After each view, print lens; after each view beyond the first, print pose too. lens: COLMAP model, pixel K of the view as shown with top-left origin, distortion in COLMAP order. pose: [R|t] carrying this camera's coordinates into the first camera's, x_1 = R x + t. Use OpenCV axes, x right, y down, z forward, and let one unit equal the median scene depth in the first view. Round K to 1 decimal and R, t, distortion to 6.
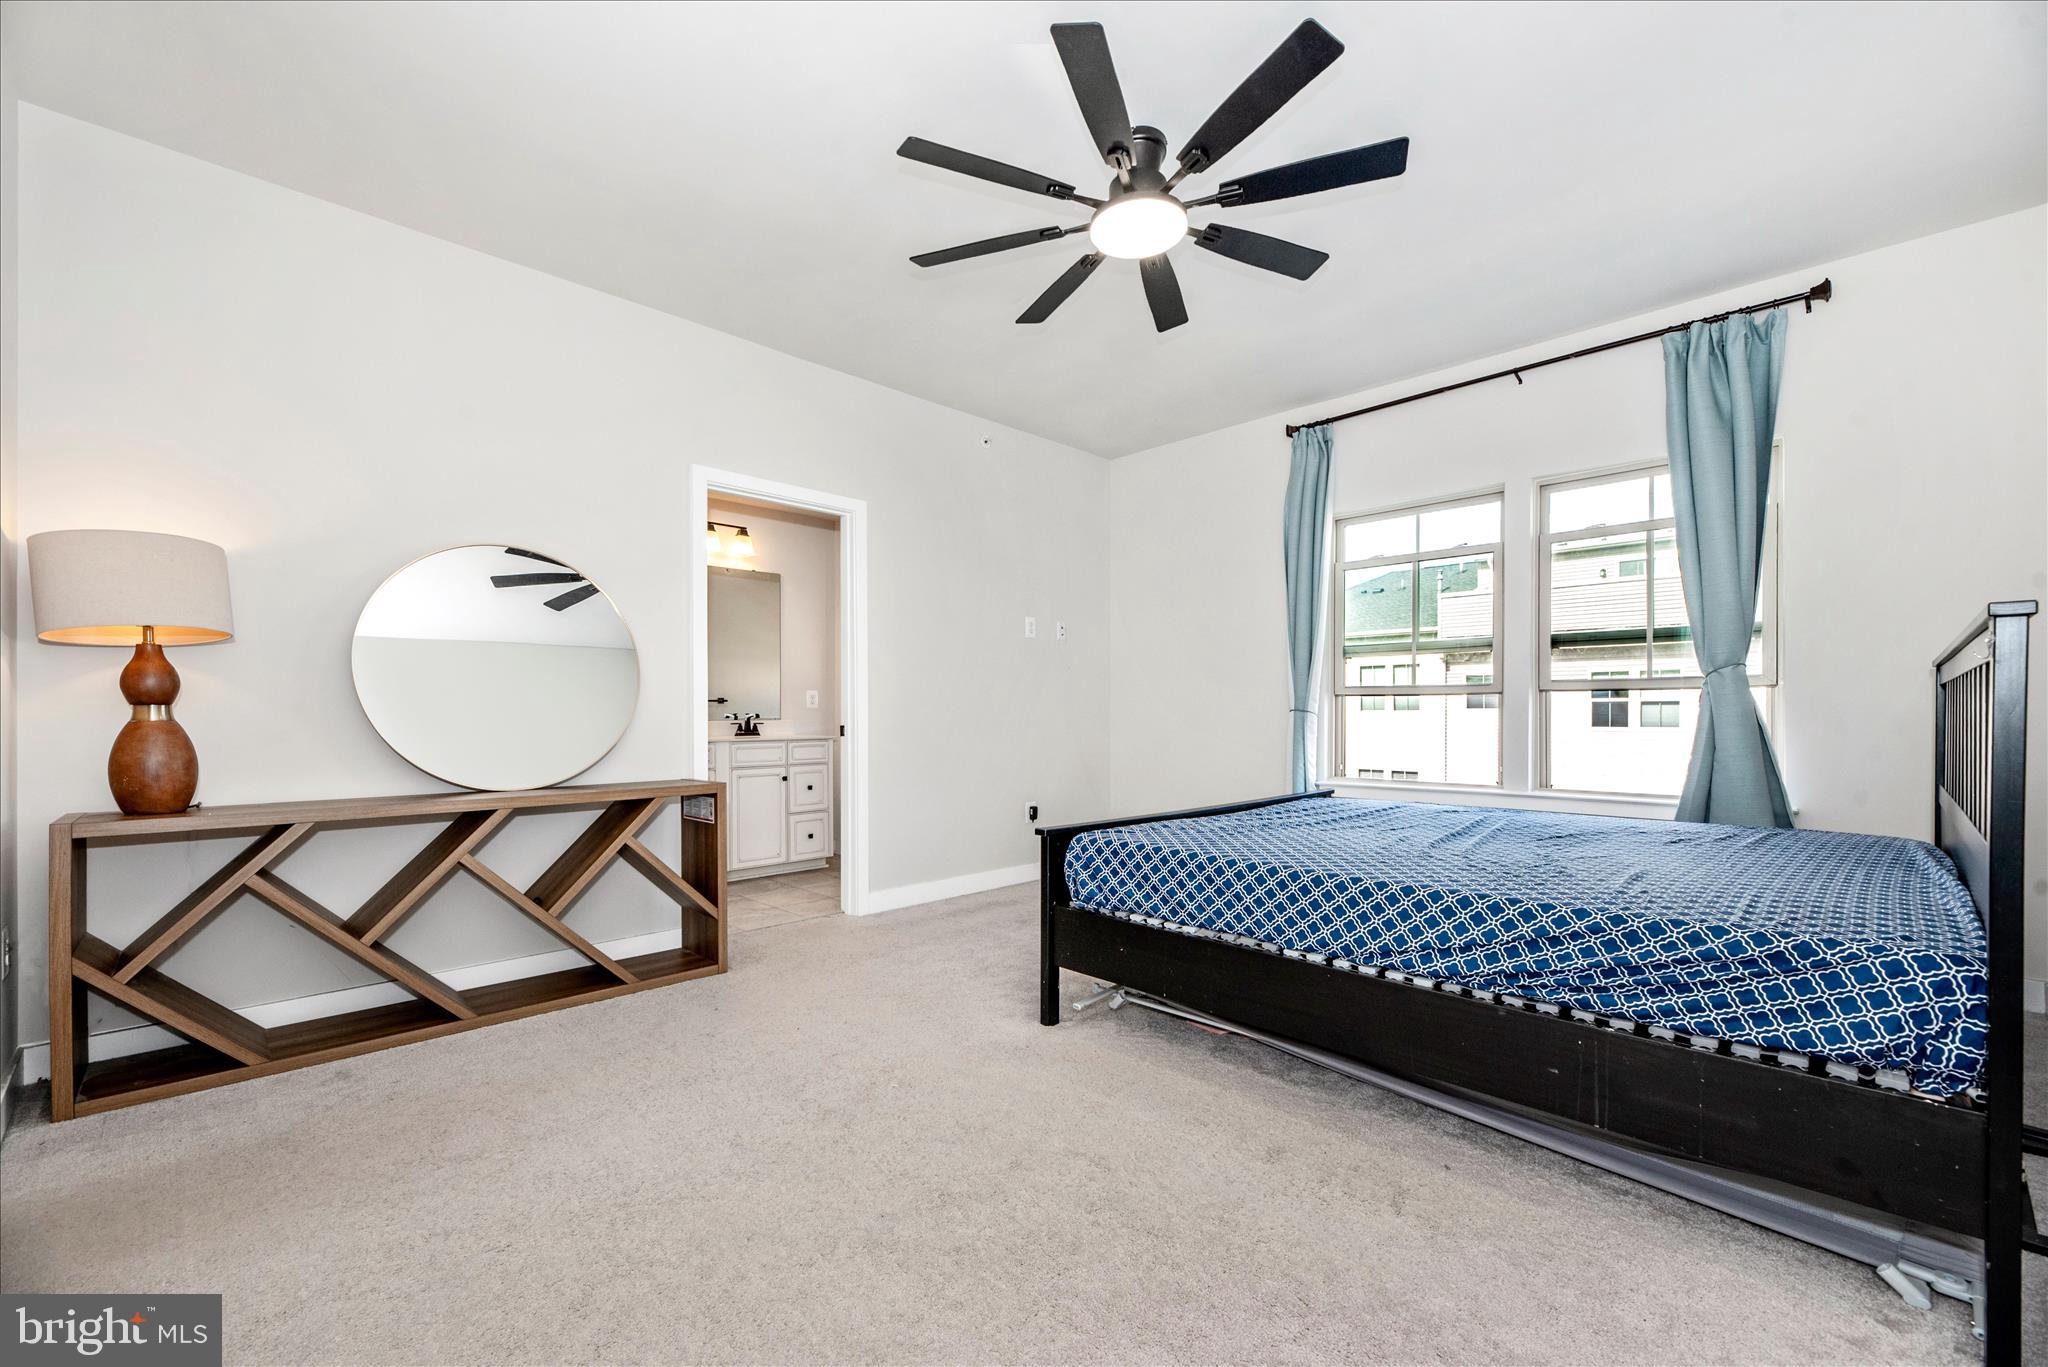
lens RADIAL K [[827.0, 0, 1030.4], [0, 827.0, 712.3], [0, 0, 1]] dist [-0.002792, -0.000181]
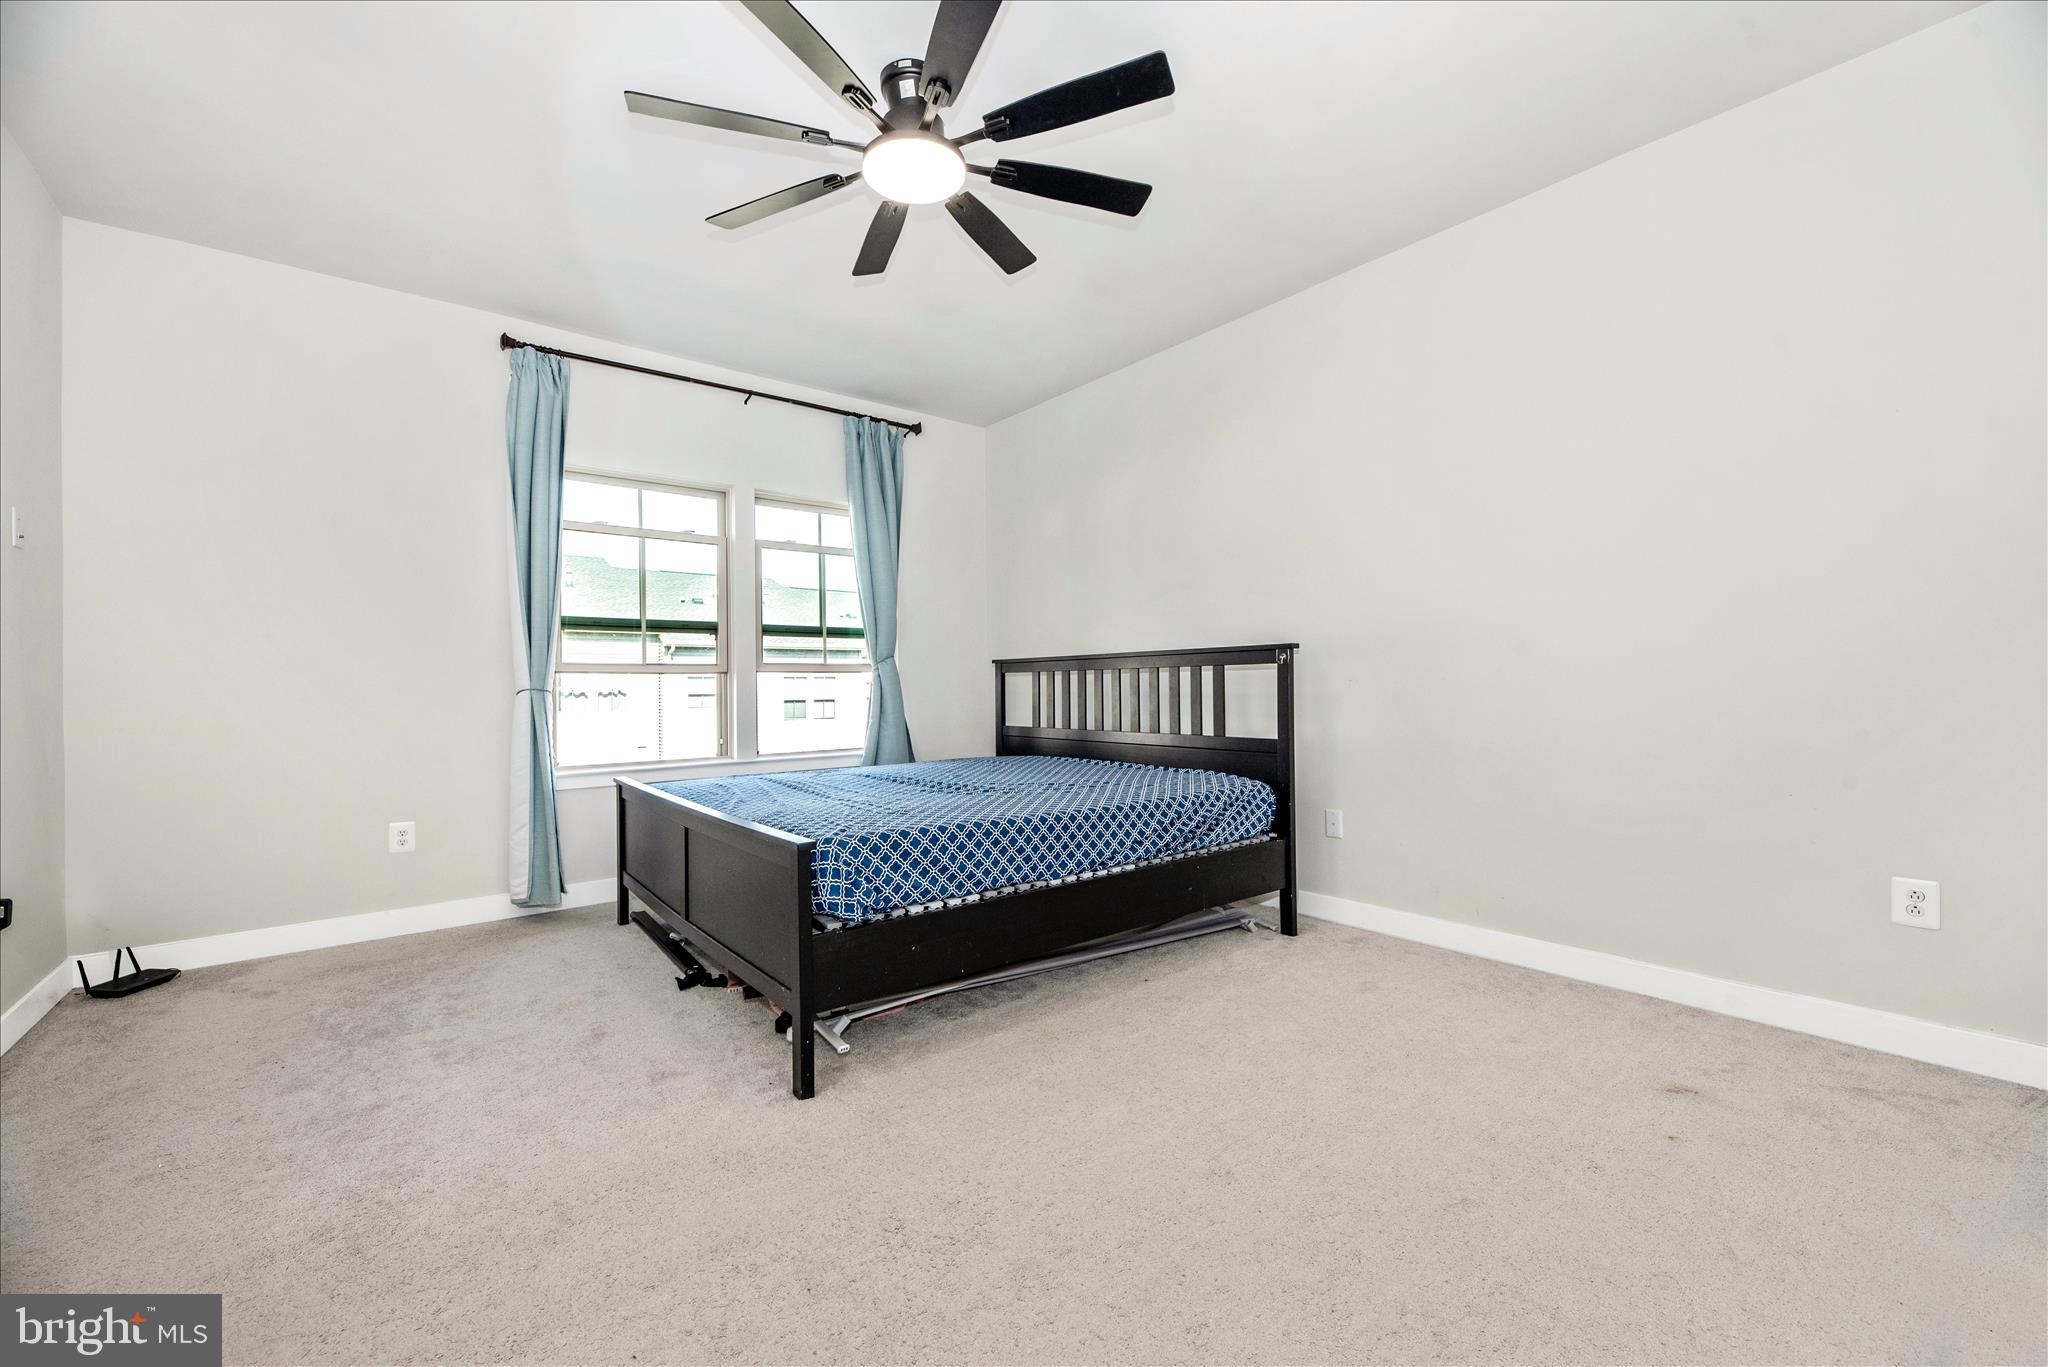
lens RADIAL K [[815.5, 0, 1018.6], [0, 815.5, 686.2], [0, 0, 1]] dist [-0.001290, -0.000183]
pose [[0.124937, 0.002295, 0.992162, -0.553370], [0.008751, 0.999956, -0.003415, 0.002158], [-0.992126, 0.009109, 0.124912, 0.555707]]
